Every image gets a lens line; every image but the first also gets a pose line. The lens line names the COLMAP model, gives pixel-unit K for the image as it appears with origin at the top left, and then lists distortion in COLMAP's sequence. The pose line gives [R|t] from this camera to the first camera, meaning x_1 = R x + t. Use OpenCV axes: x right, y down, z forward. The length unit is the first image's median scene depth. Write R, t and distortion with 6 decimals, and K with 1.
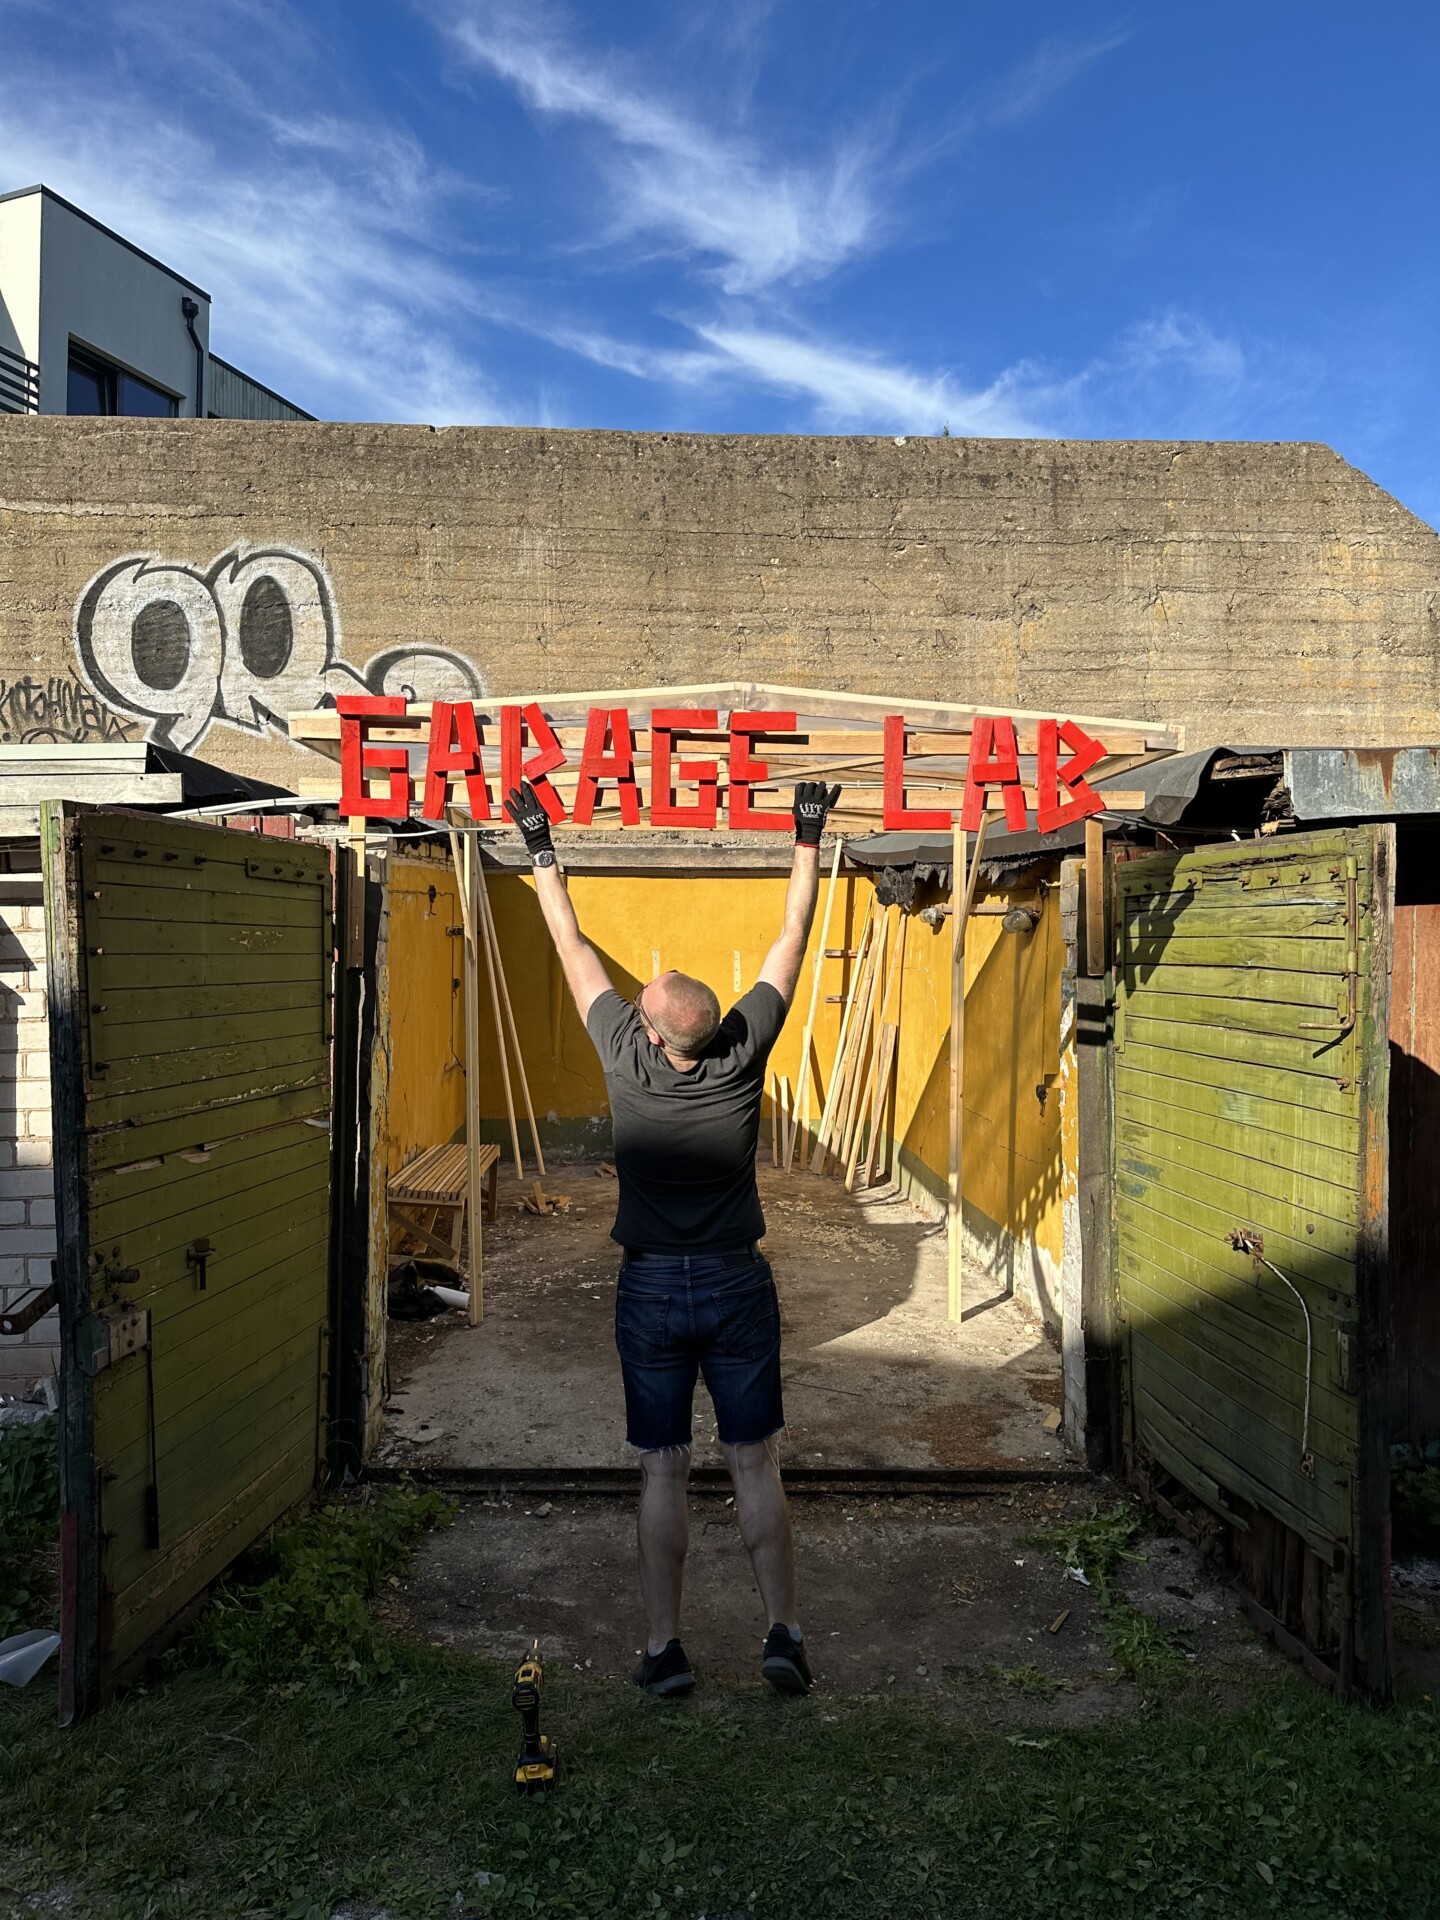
lens RADIAL K [[1377.2, 0, 697.6], [0, 1377.2, 968.8], [0, 0, 1]] dist [0.150922, -0.234249]
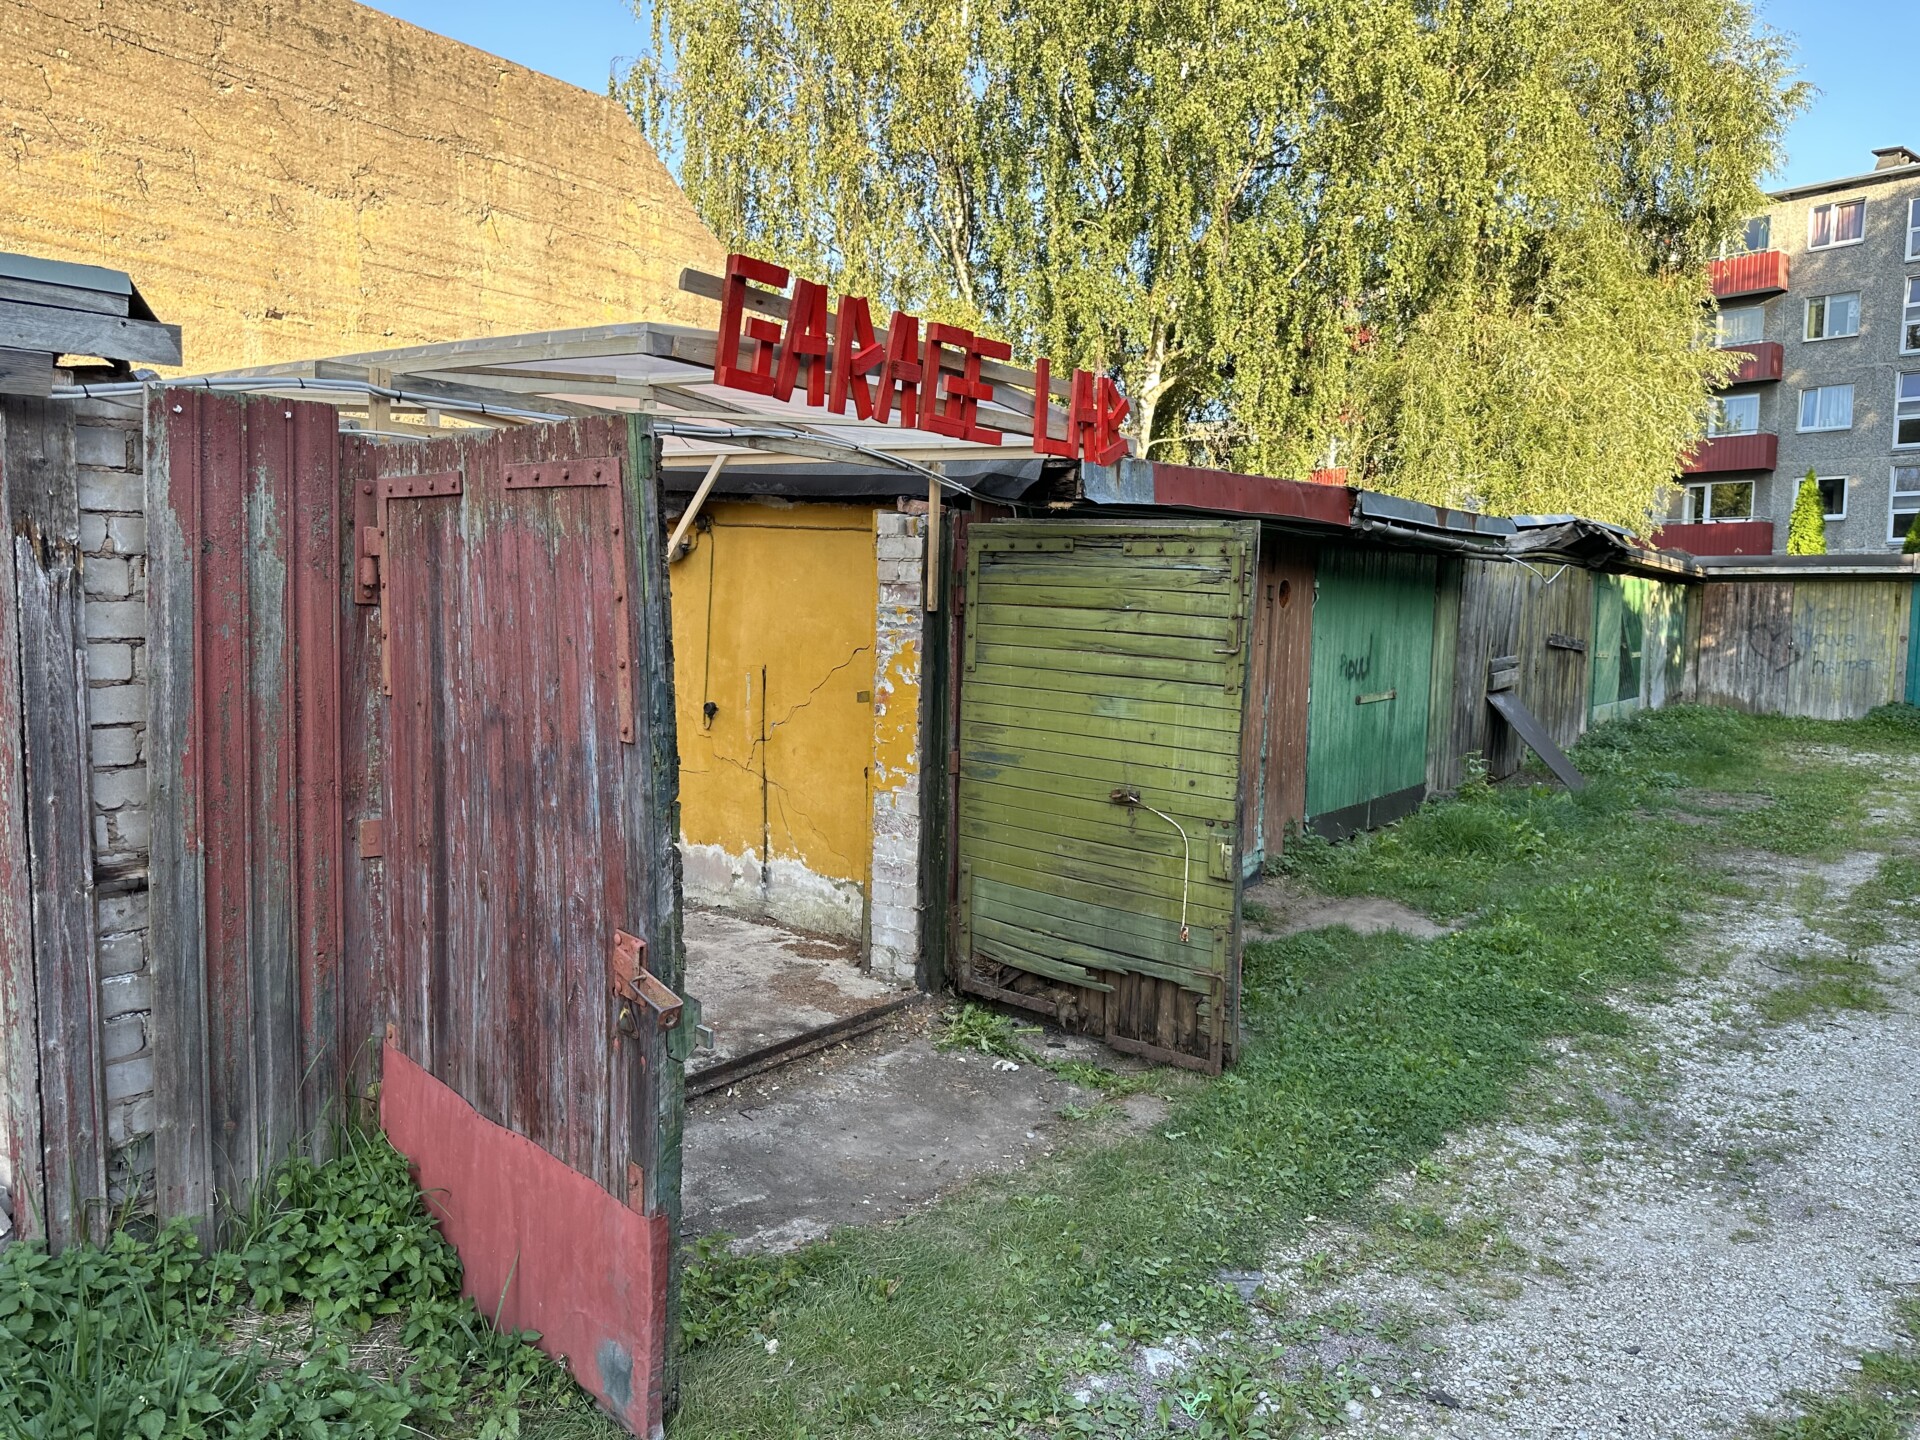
lens RADIAL K [[1375.4, 0, 961.7], [0, 1375.4, 751.6], [0, 0, 1]] dist [0.033439, -0.007603]
pose [[0.628240, -0.078856, 0.774013, -0.265531], [-0.021388, 0.992724, 0.118498, -0.006699], [-0.777725, -0.091000, 0.621983, 0.079544]]
